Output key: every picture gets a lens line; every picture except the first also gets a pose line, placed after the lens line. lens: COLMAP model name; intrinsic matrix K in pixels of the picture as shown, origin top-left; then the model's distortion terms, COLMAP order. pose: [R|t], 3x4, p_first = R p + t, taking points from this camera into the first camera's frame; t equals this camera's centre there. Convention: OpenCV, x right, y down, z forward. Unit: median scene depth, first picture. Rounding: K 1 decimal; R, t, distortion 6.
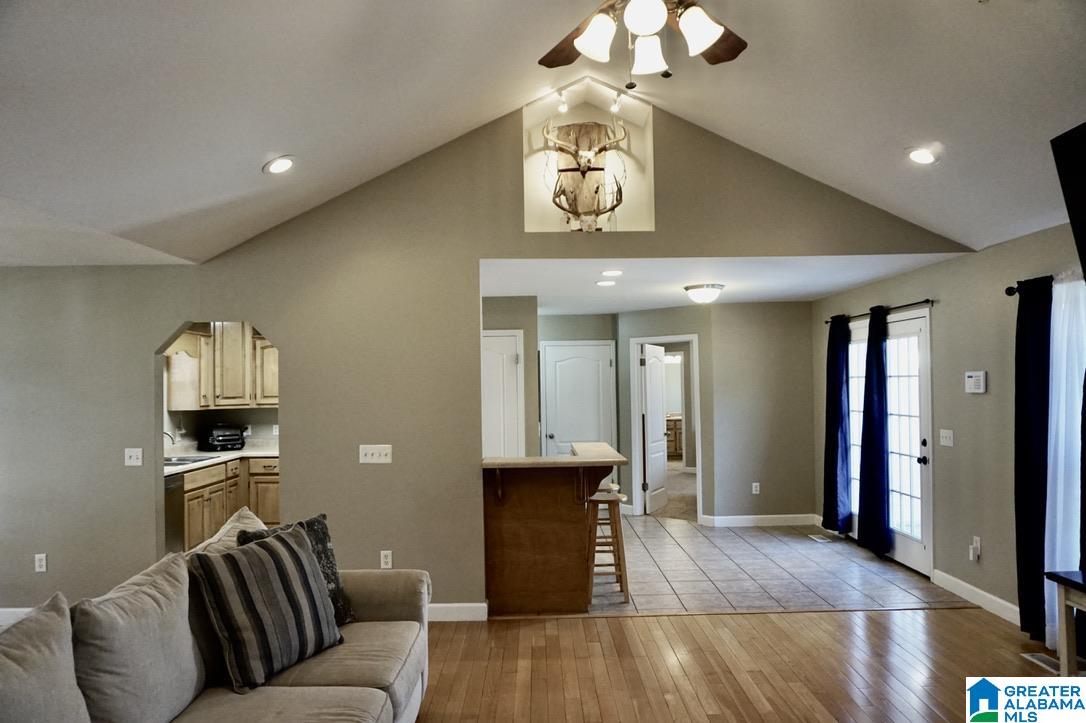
lens RADIAL K [[733.4, 0, 543.0], [0, 733.4, 361.5], [0, 0, 1]] dist [-0.048258, 0.040931]
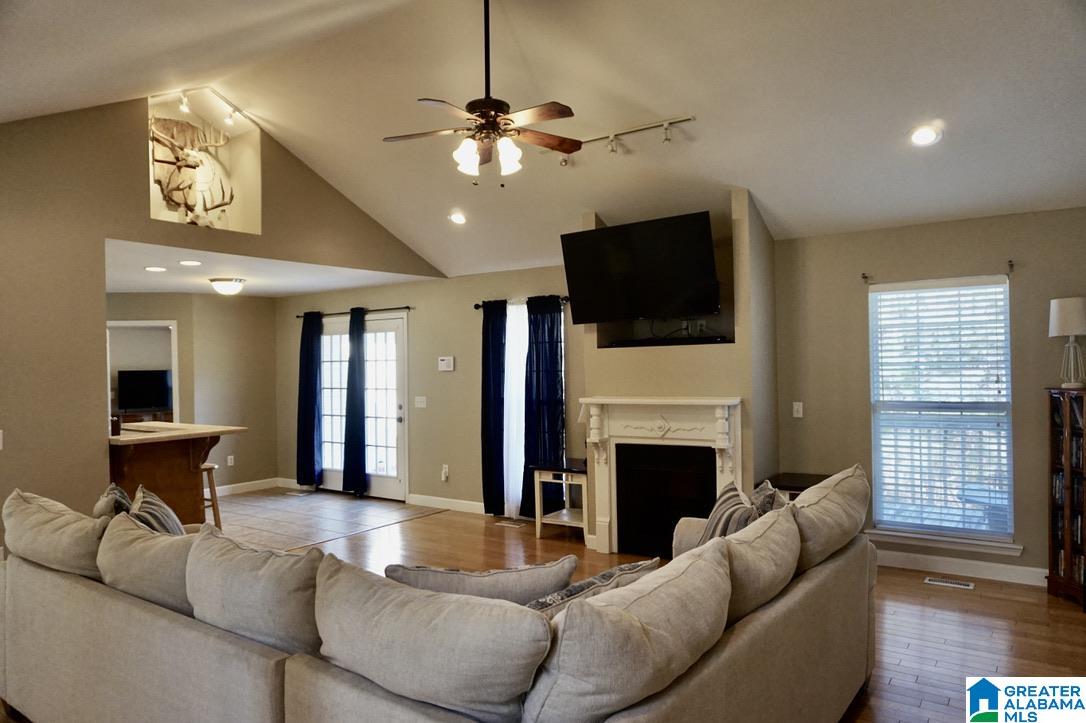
lens RADIAL K [[733.4, 0, 543.0], [0, 733.4, 361.5], [0, 0, 1]] dist [-0.048258, 0.040931]
pose [[0.582576, 0.006888, 0.812747, -0.484310], [-0.016108, 0.999866, 0.003072, 0.014426], [-0.812617, -0.014882, 0.582609, -0.057598]]
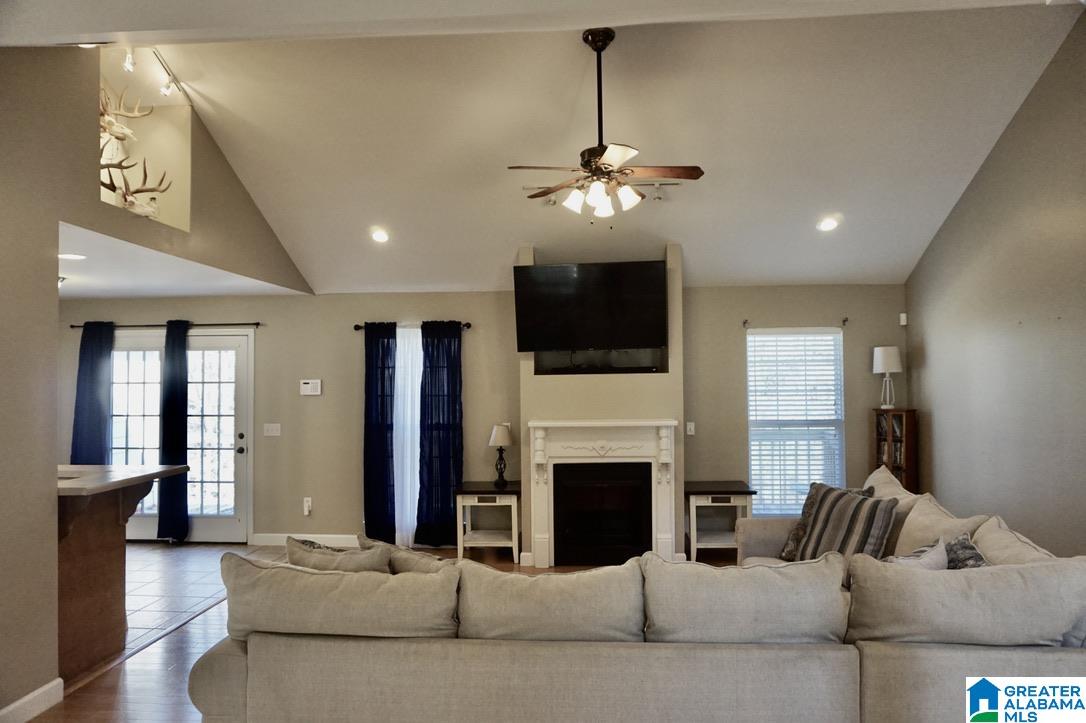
lens RADIAL K [[733.4, 0, 543.0], [0, 733.4, 361.5], [0, 0, 1]] dist [-0.048258, 0.040931]
pose [[0.076851, 0.038061, 0.996316, -0.702534], [-0.024467, 0.999042, -0.036278, 0.017099], [-0.996742, -0.021589, 0.077708, 0.398180]]
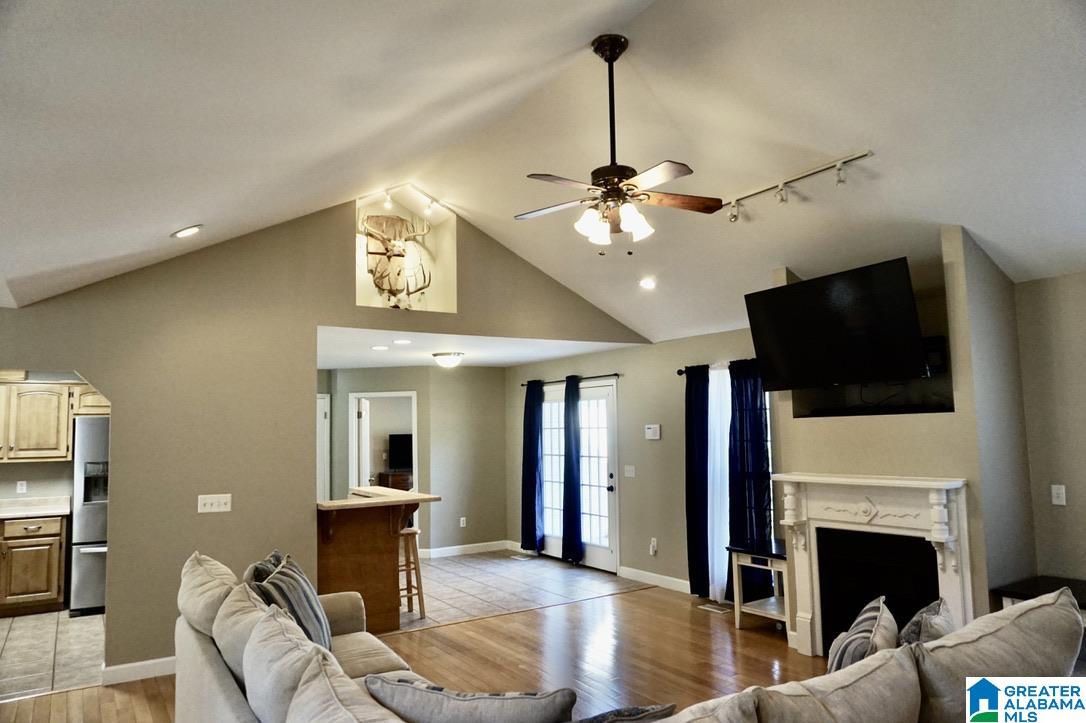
lens RADIAL K [[733.4, 0, 543.0], [0, 733.4, 361.5], [0, 0, 1]] dist [-0.048258, 0.040931]
pose [[0.843458, 0.045188, 0.535292, -0.354476], [-0.008434, 0.997447, -0.070913, -0.005976], [-0.537129, 0.055297, 0.841685, -0.125701]]
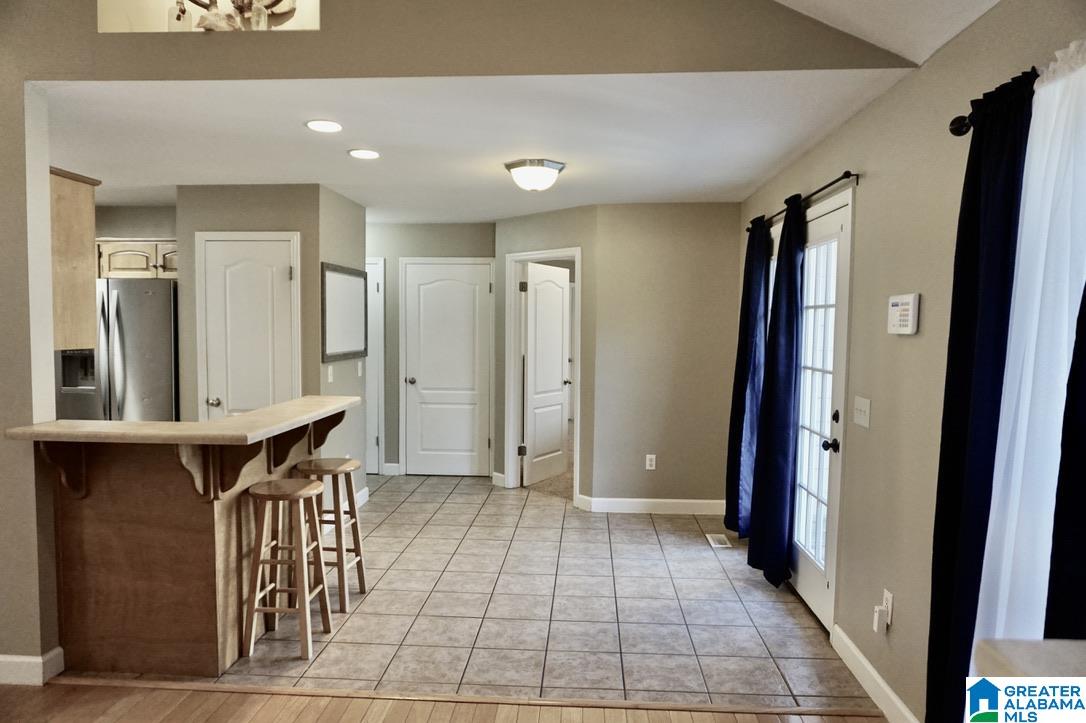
lens RADIAL K [[733.4, 0, 543.0], [0, 733.4, 361.5], [0, 0, 1]] dist [-0.048258, 0.040931]
pose [[0.997449, 0.027913, -0.065694, 0.329040], [-0.022299, 0.996158, 0.084688, 0.021003], [0.067806, -0.083007, 0.994239, 0.395827]]
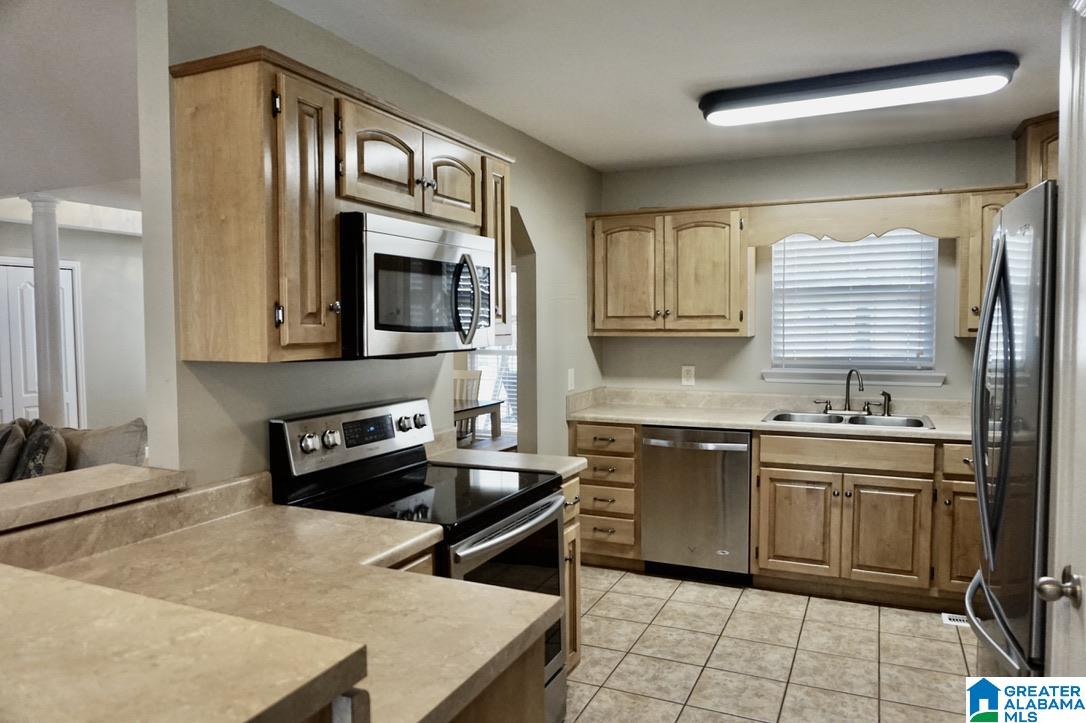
lens RADIAL K [[733.4, 0, 543.0], [0, 733.4, 361.5], [0, 0, 1]] dist [-0.048258, 0.040931]
pose [[-0.422420, 0.067781, -0.903862, 0.163062], [0.041047, 0.997607, 0.055628, 0.055647], [0.905470, -0.013603, -0.424191, 1.220358]]
